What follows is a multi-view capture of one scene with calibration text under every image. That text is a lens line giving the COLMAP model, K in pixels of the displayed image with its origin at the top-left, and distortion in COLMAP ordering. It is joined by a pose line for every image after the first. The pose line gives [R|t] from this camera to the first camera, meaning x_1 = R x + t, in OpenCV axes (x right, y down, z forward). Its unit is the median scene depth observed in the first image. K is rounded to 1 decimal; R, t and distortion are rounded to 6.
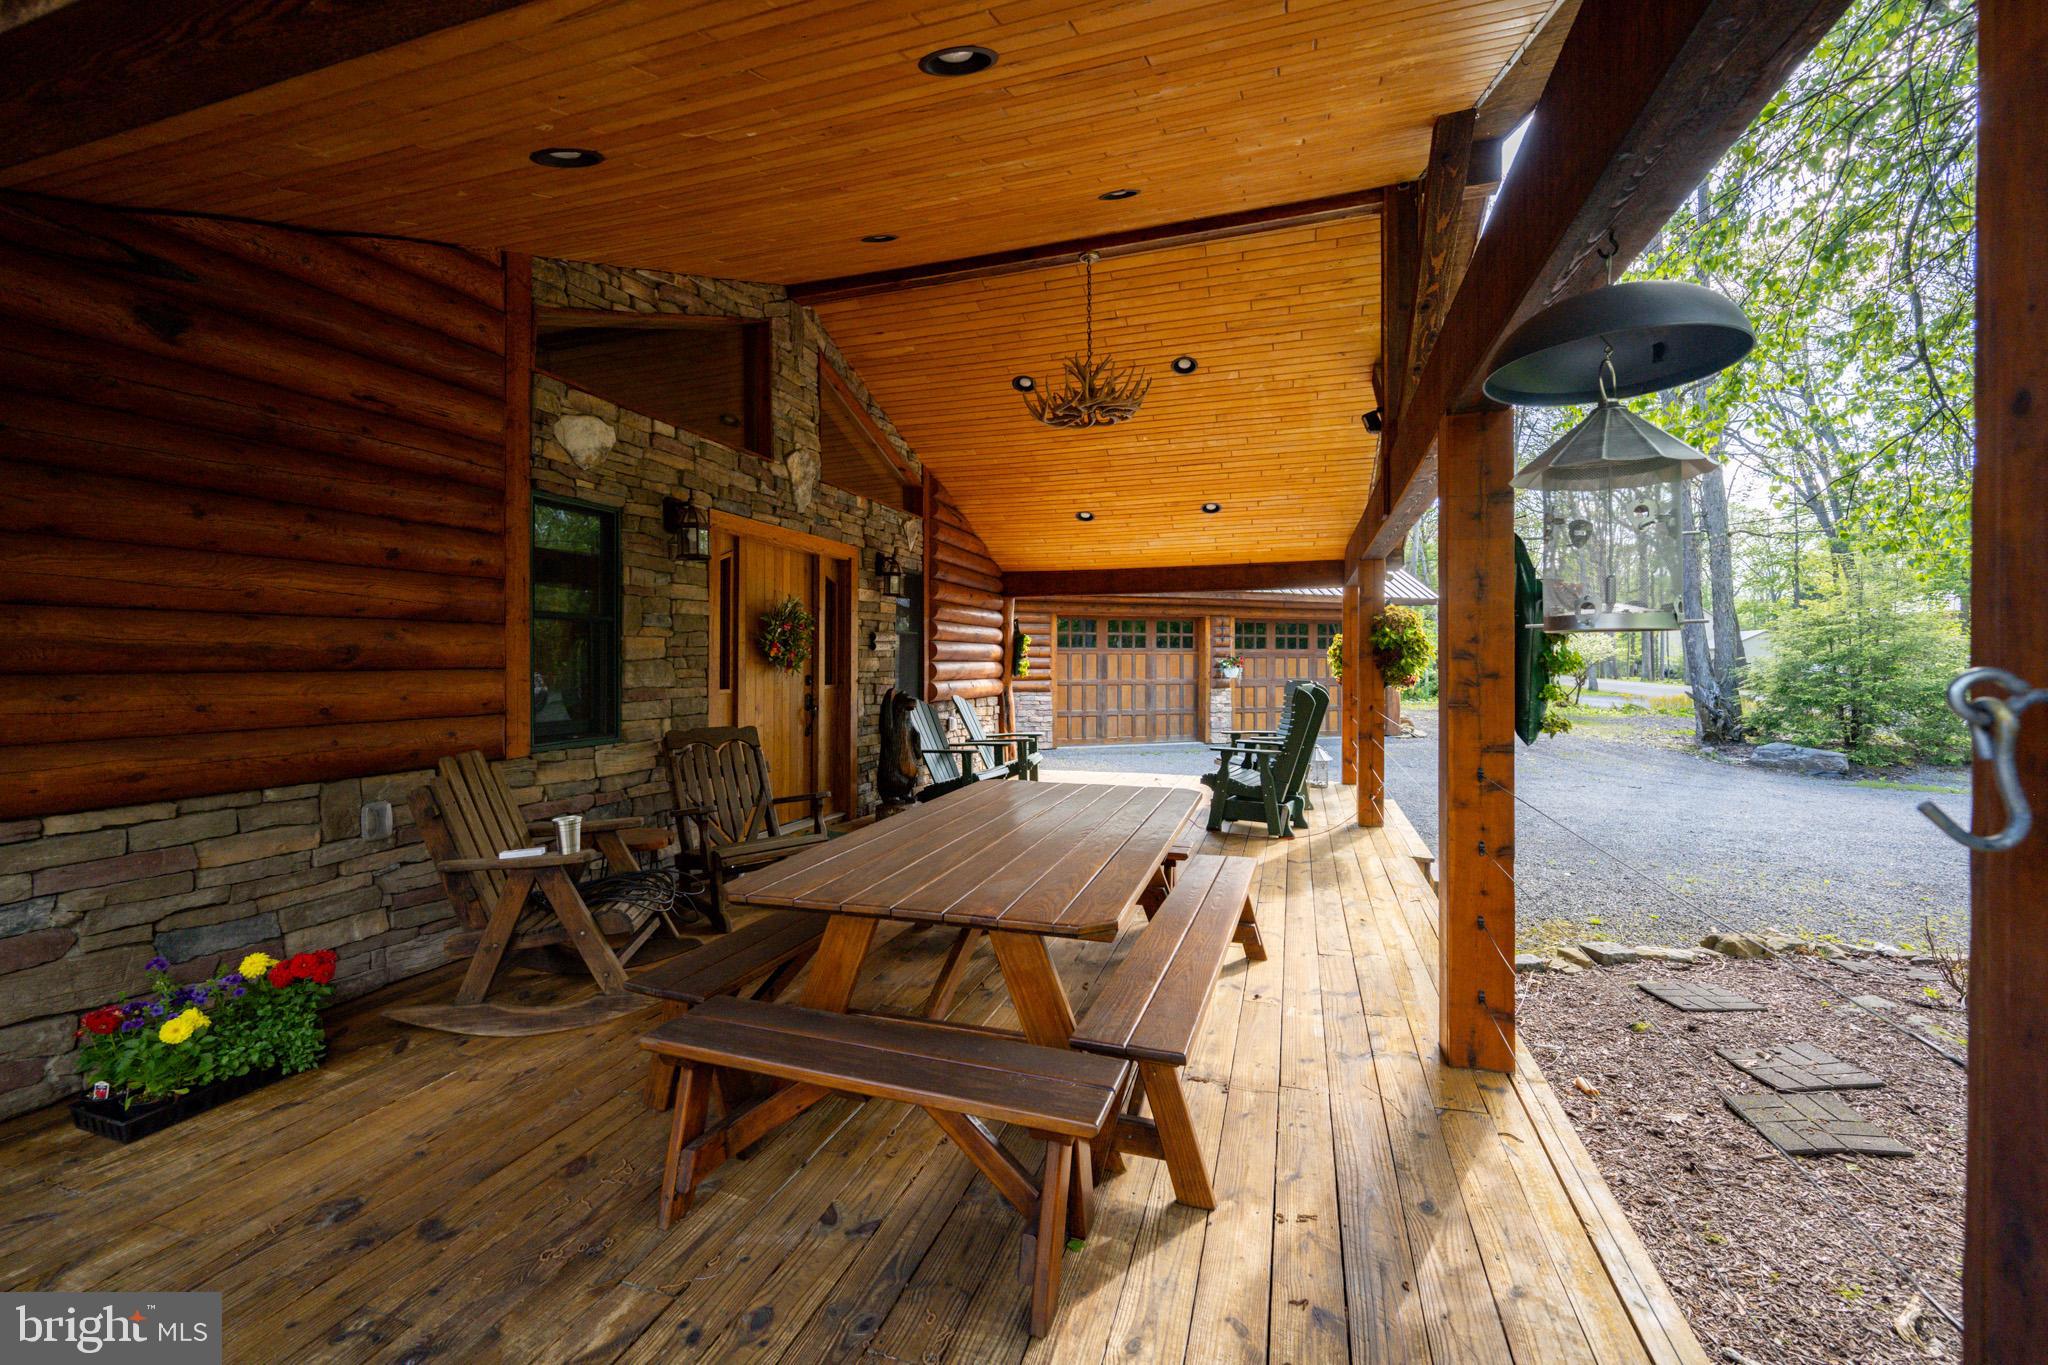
lens RADIAL K [[813.8, 0, 1024.4], [0, 813.8, 670.3], [0, 0, 1]] dist [-0.001196, -0.000425]
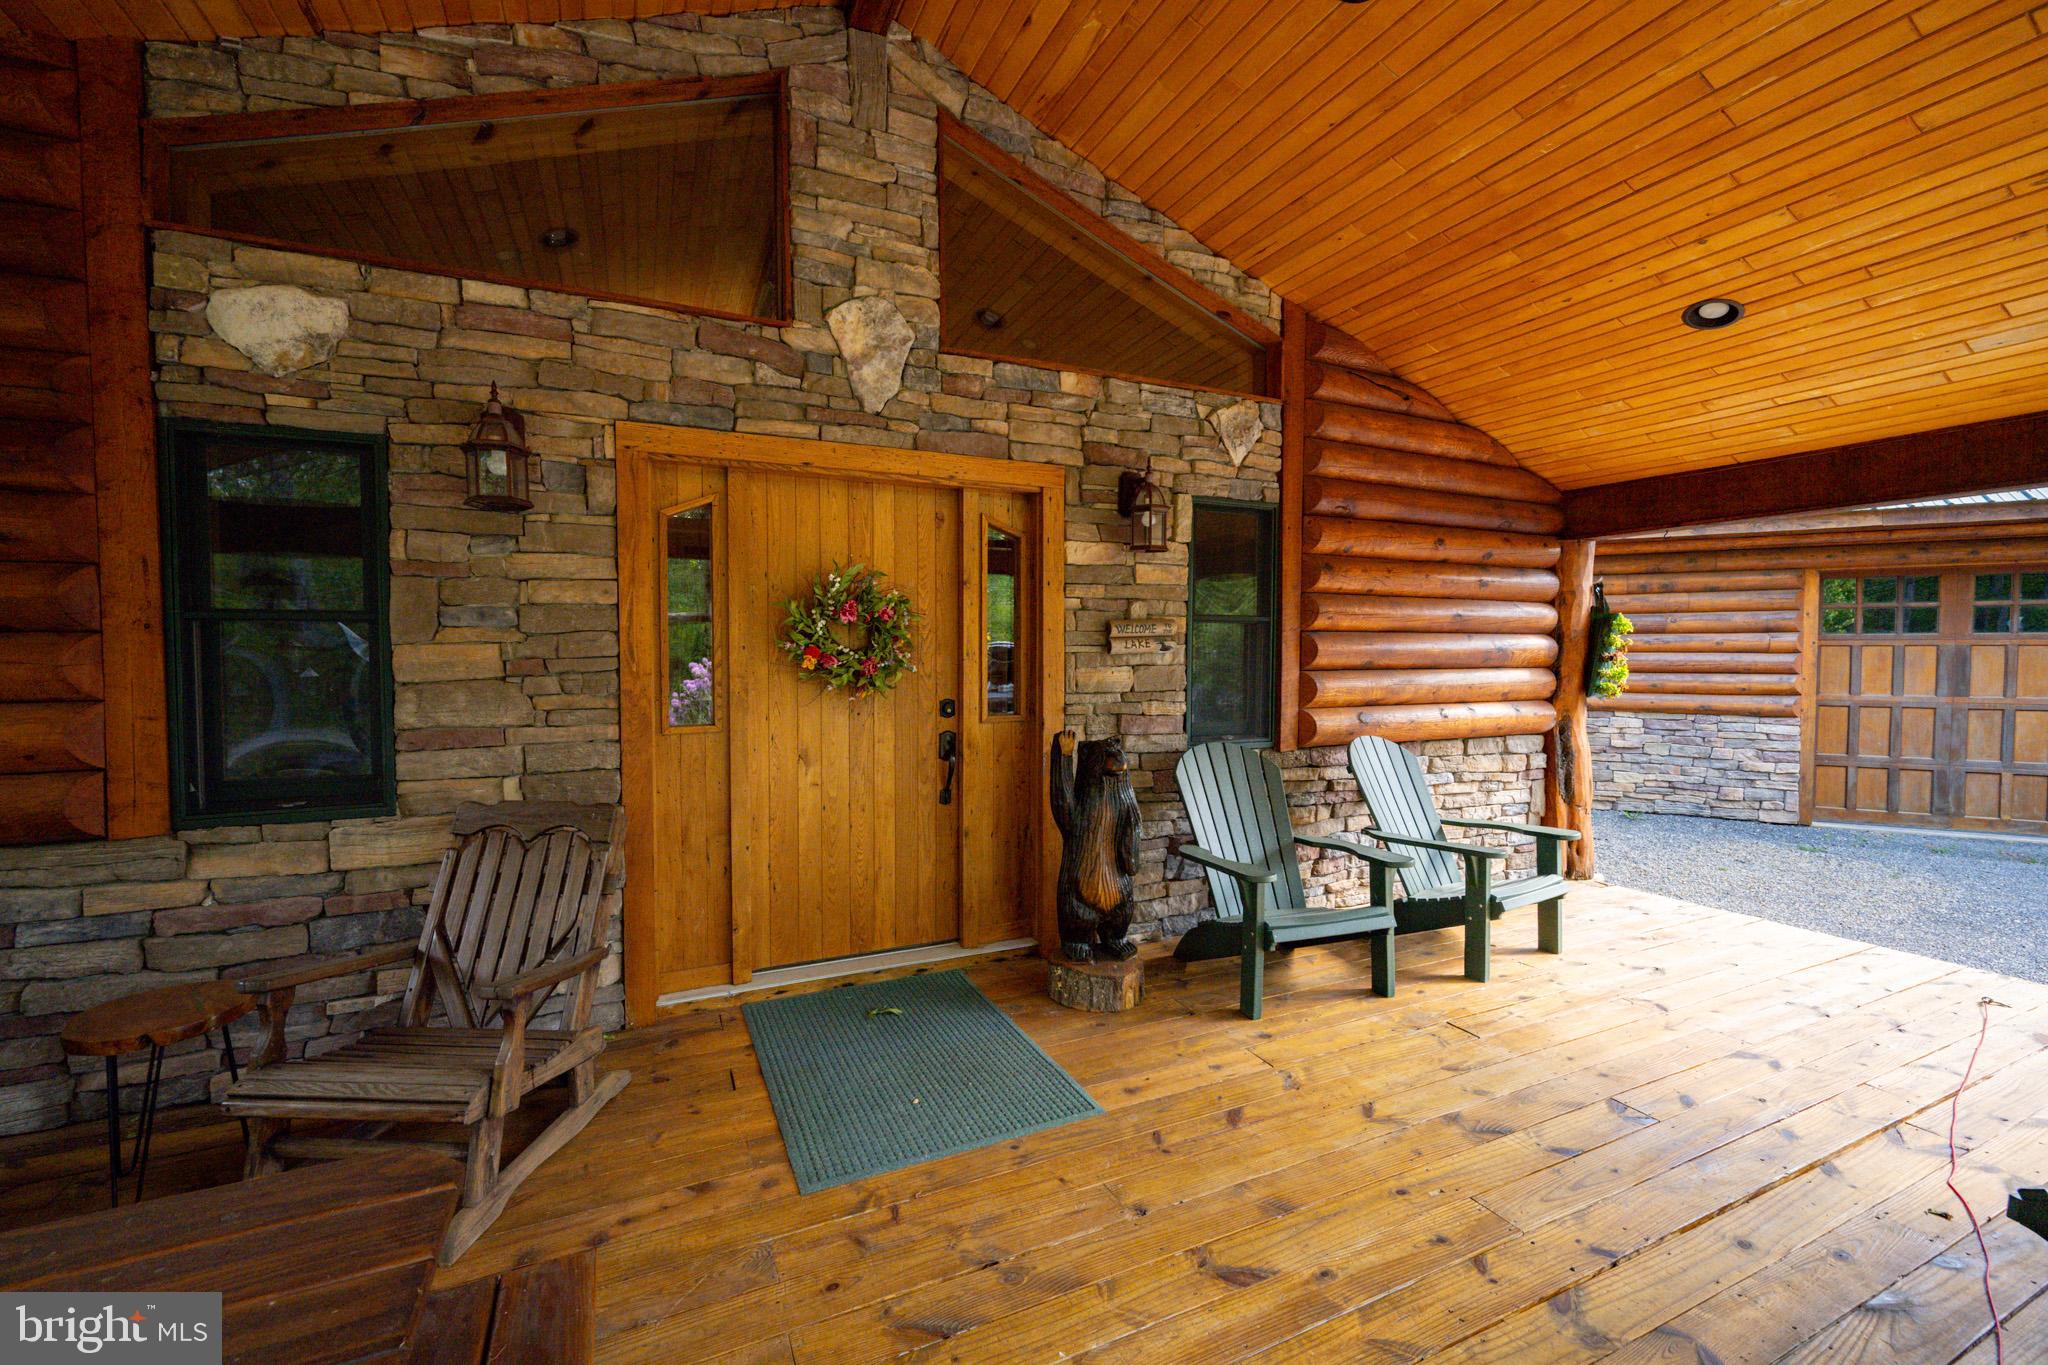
lens RADIAL K [[813.8, 0, 1037.6], [0, 813.8, 682.2], [0, 0, 1]] dist [-0.001196, -0.000425]
pose [[0.677973, 0.027271, -0.734581, 0.208697], [-0.006236, 0.999489, 0.031350, -0.025545], [0.735061, -0.016673, 0.677796, 0.676364]]
